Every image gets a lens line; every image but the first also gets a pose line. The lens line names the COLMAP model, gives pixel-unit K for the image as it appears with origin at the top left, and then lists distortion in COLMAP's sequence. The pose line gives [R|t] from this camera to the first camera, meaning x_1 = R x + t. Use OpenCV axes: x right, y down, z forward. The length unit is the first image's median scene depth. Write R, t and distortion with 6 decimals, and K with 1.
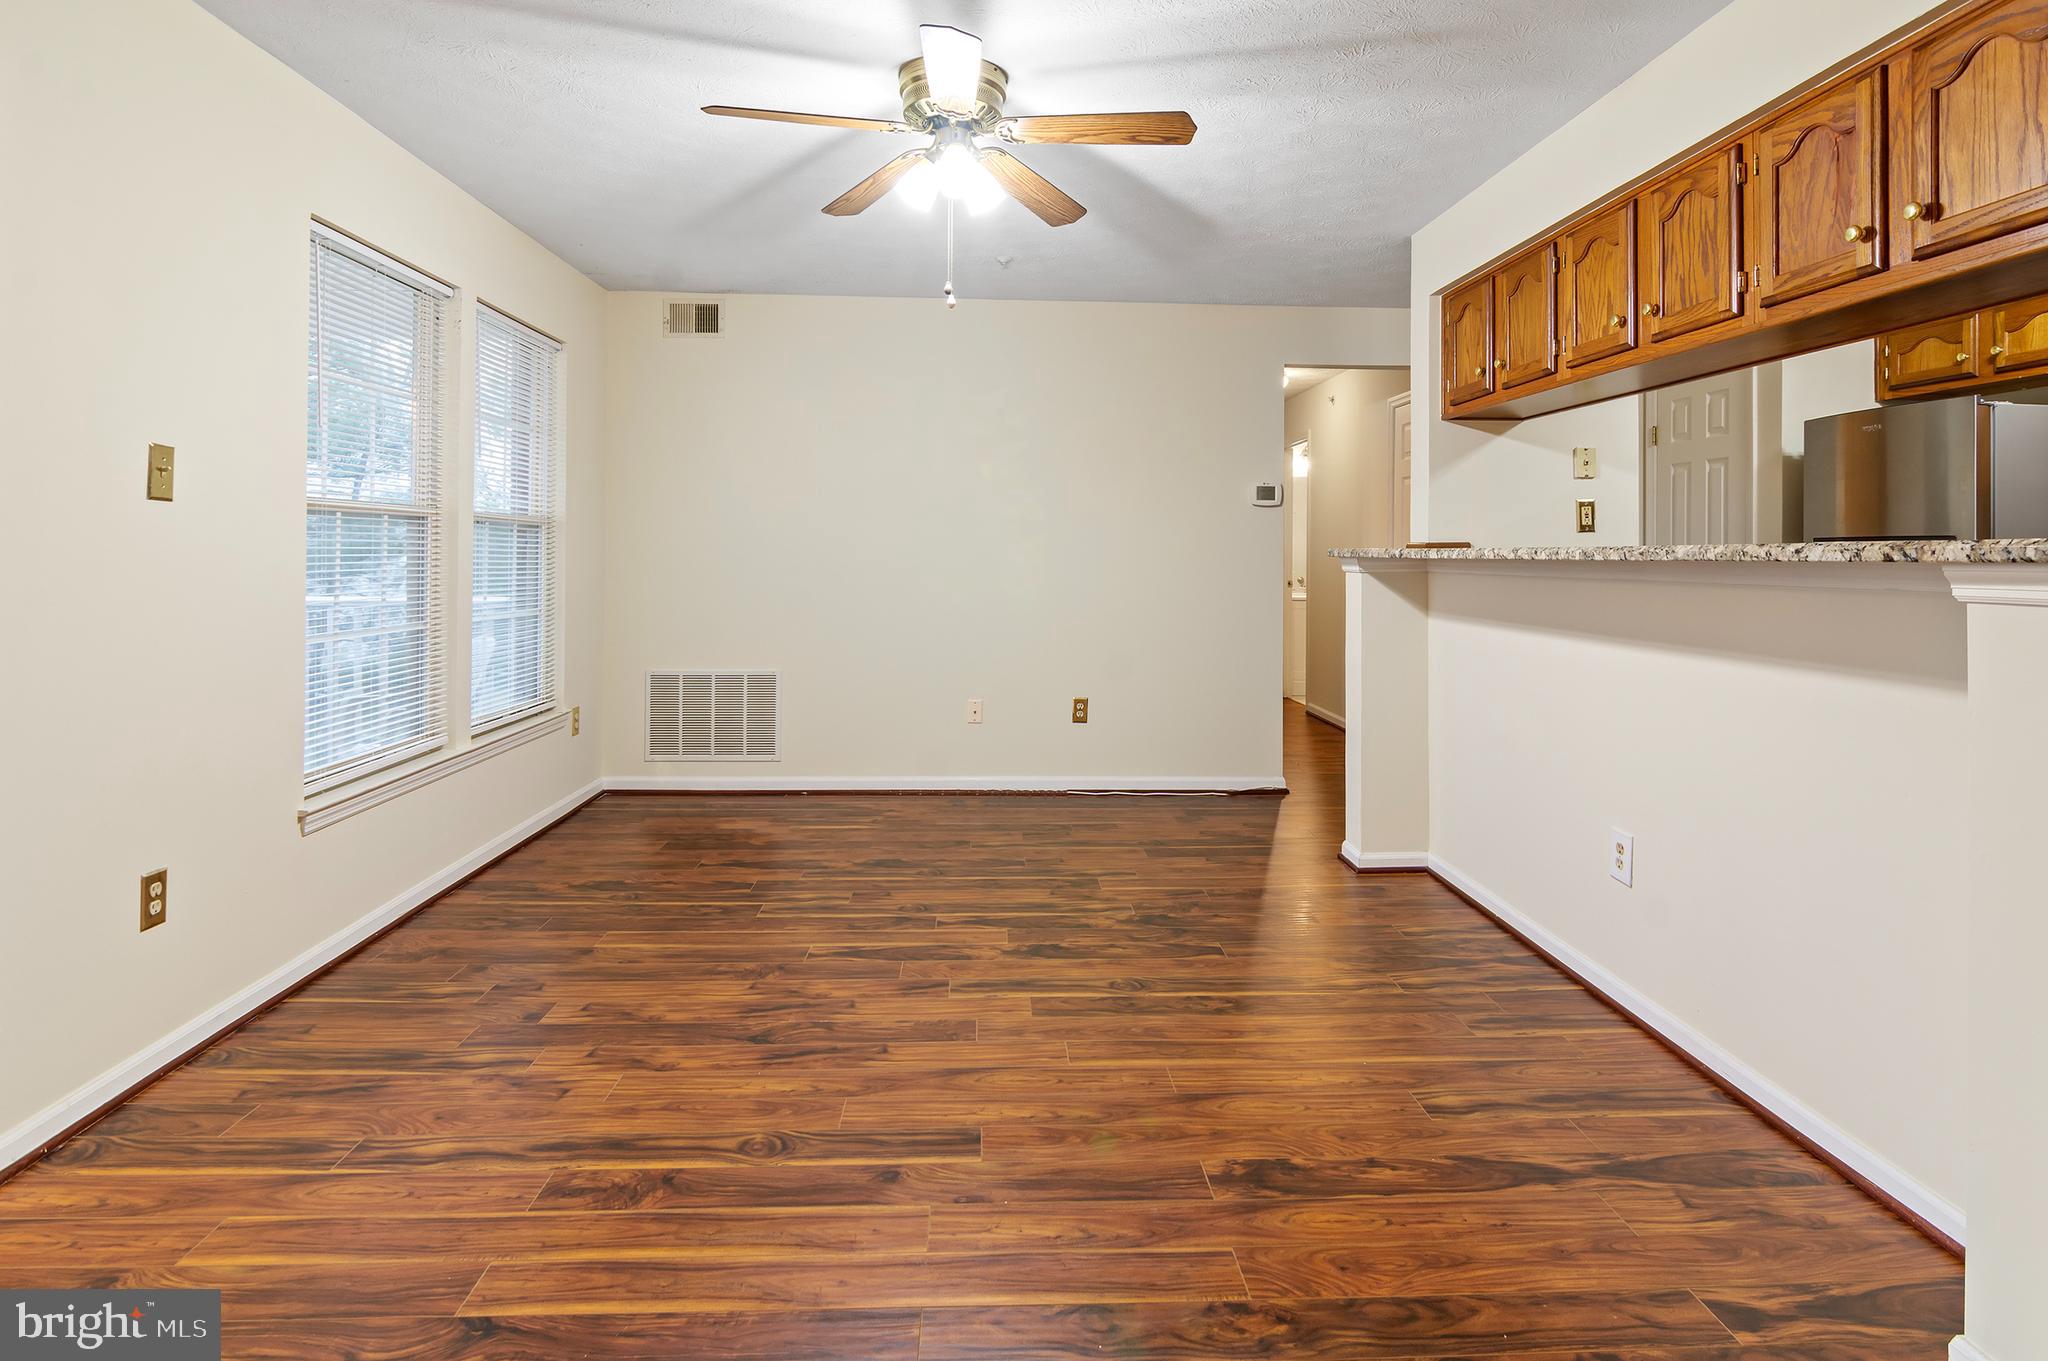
lens RADIAL K [[1044.0, 0, 1042.1], [0, 1044.0, 543.1], [0, 0, 1]] dist [-0.011487, -0.002115]
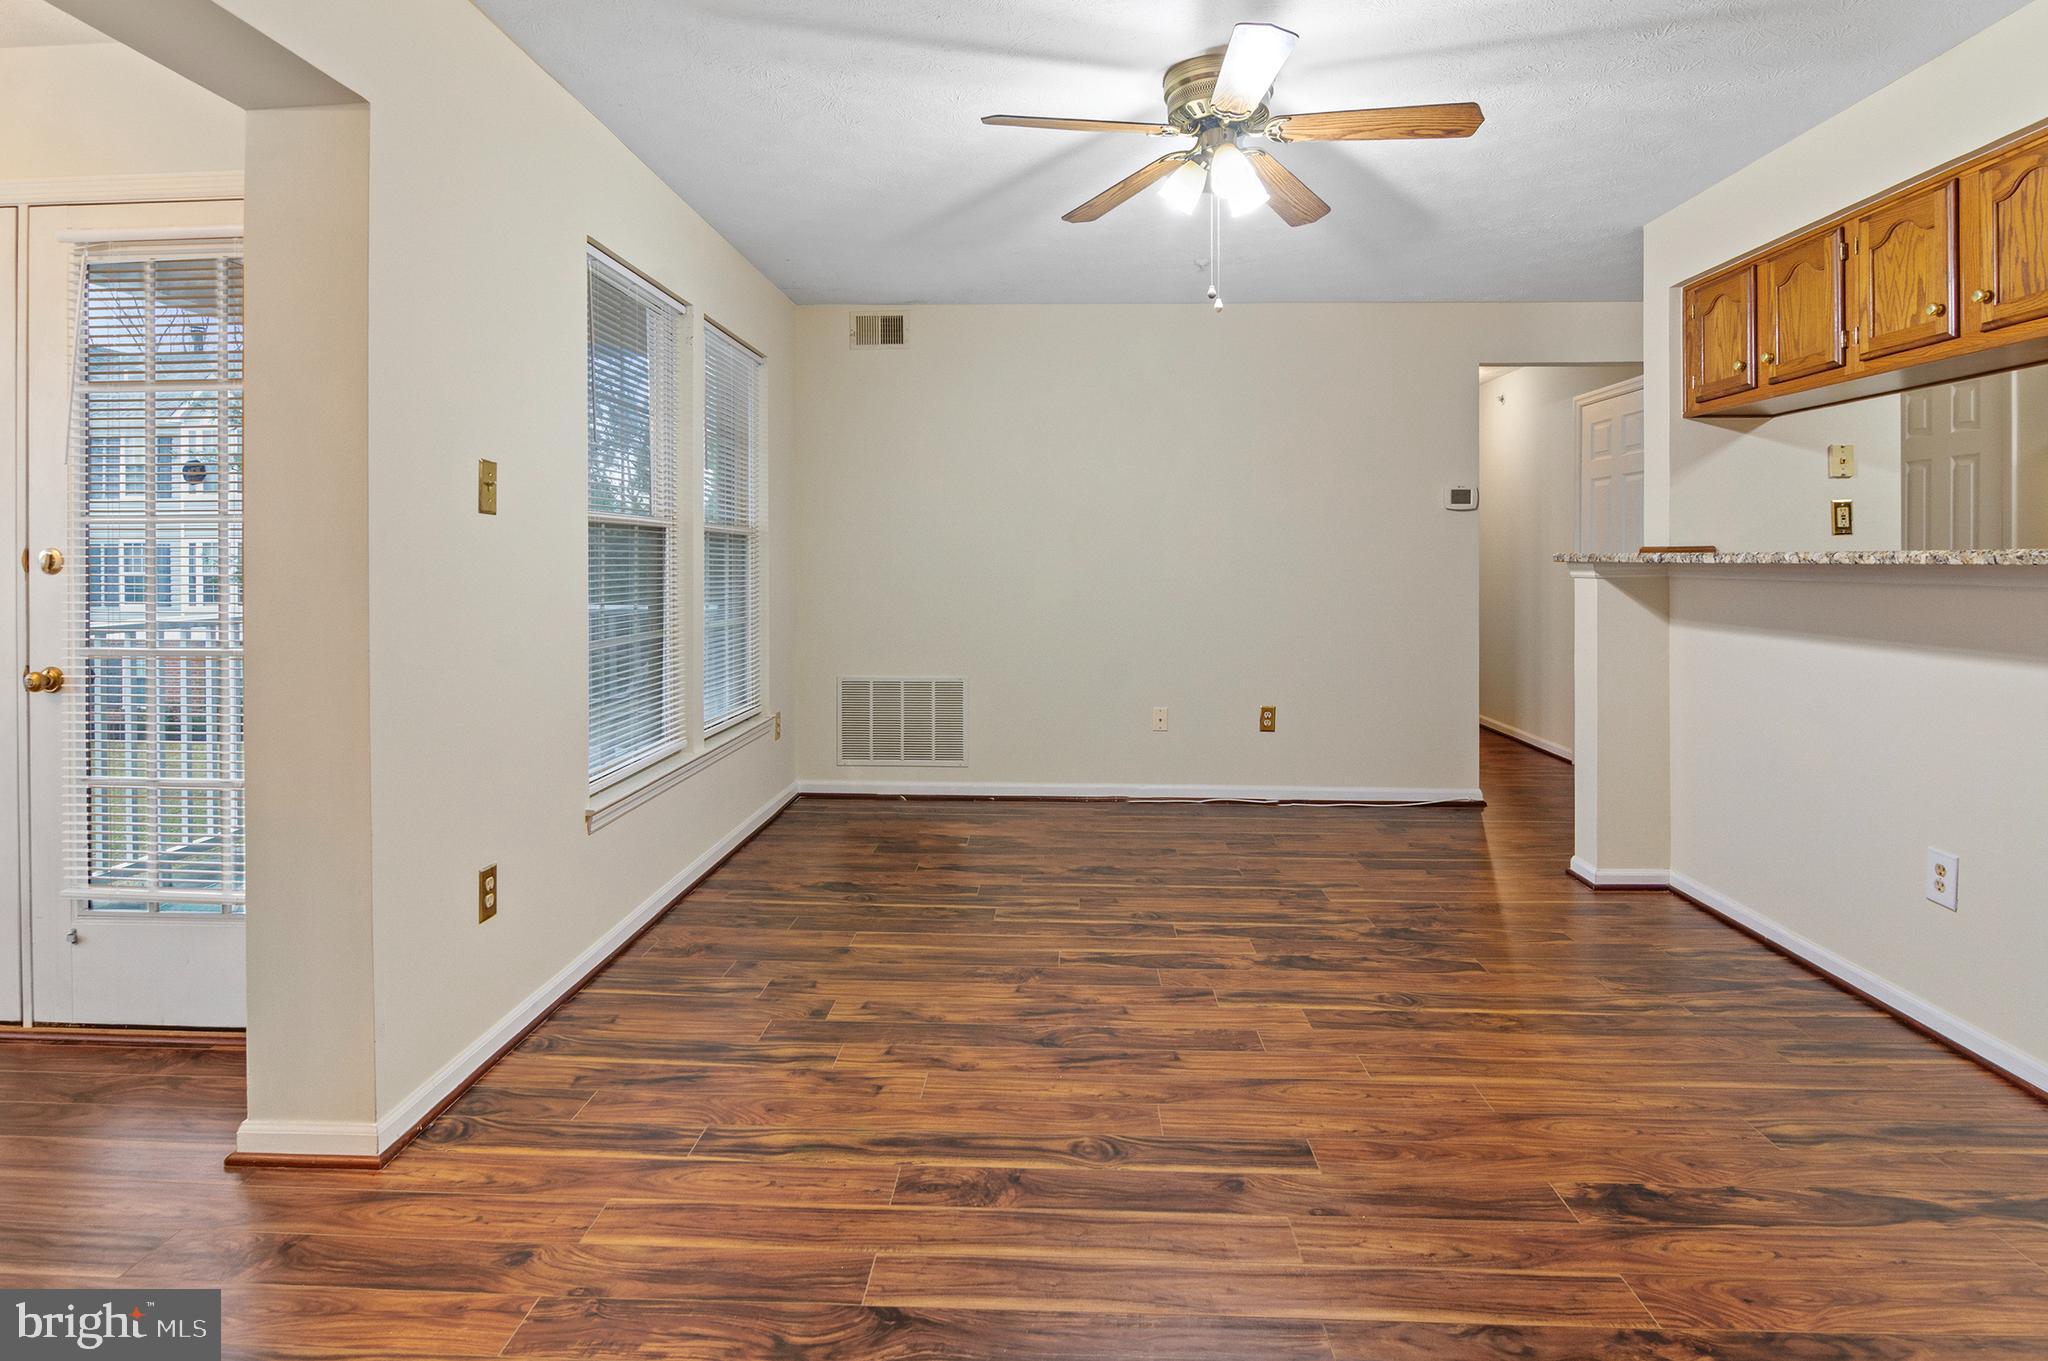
lens RADIAL K [[1046.5, 0, 1038.3], [0, 1046.5, 561.1], [0, 0, 1]] dist [-0.013993, -0.000965]
pose [[0.995998, -0.004846, -0.089243, -0.190992], [0.005784, 0.999931, 0.010252, -0.000723], [0.089187, -0.010727, 0.995957, -0.004001]]
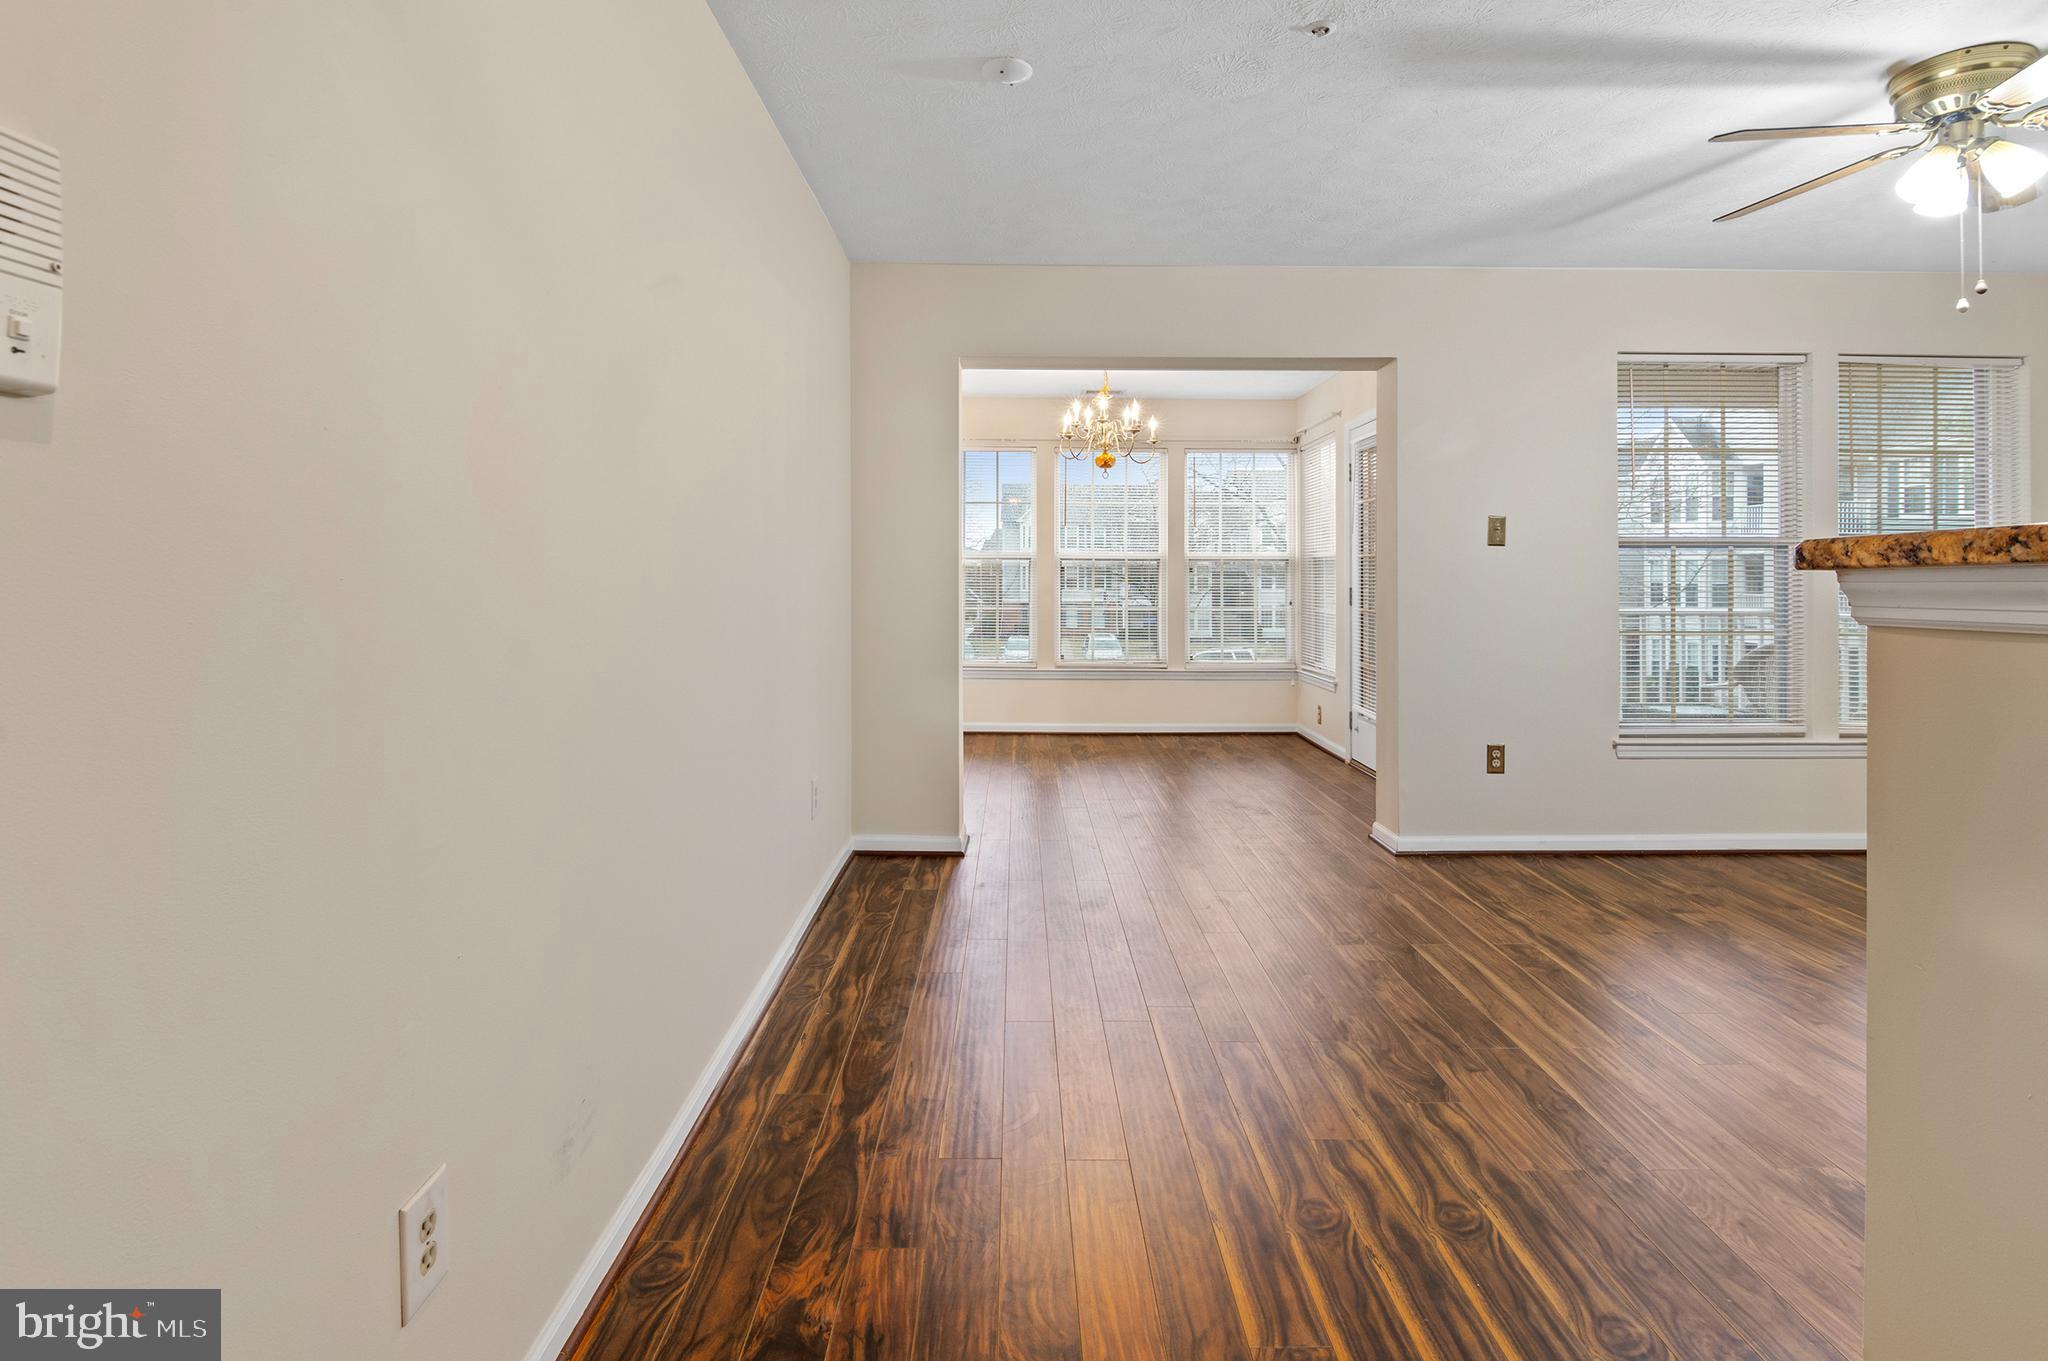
lens RADIAL K [[1044.0, 0, 1042.1], [0, 1044.0, 543.1], [0, 0, 1]] dist [-0.011487, -0.002115]
pose [[-0.018176, -0.034588, -0.999236, 0.969481], [0.001379, 0.999400, -0.034619, 0.018230], [0.999834, -0.002007, -0.018117, 0.200030]]
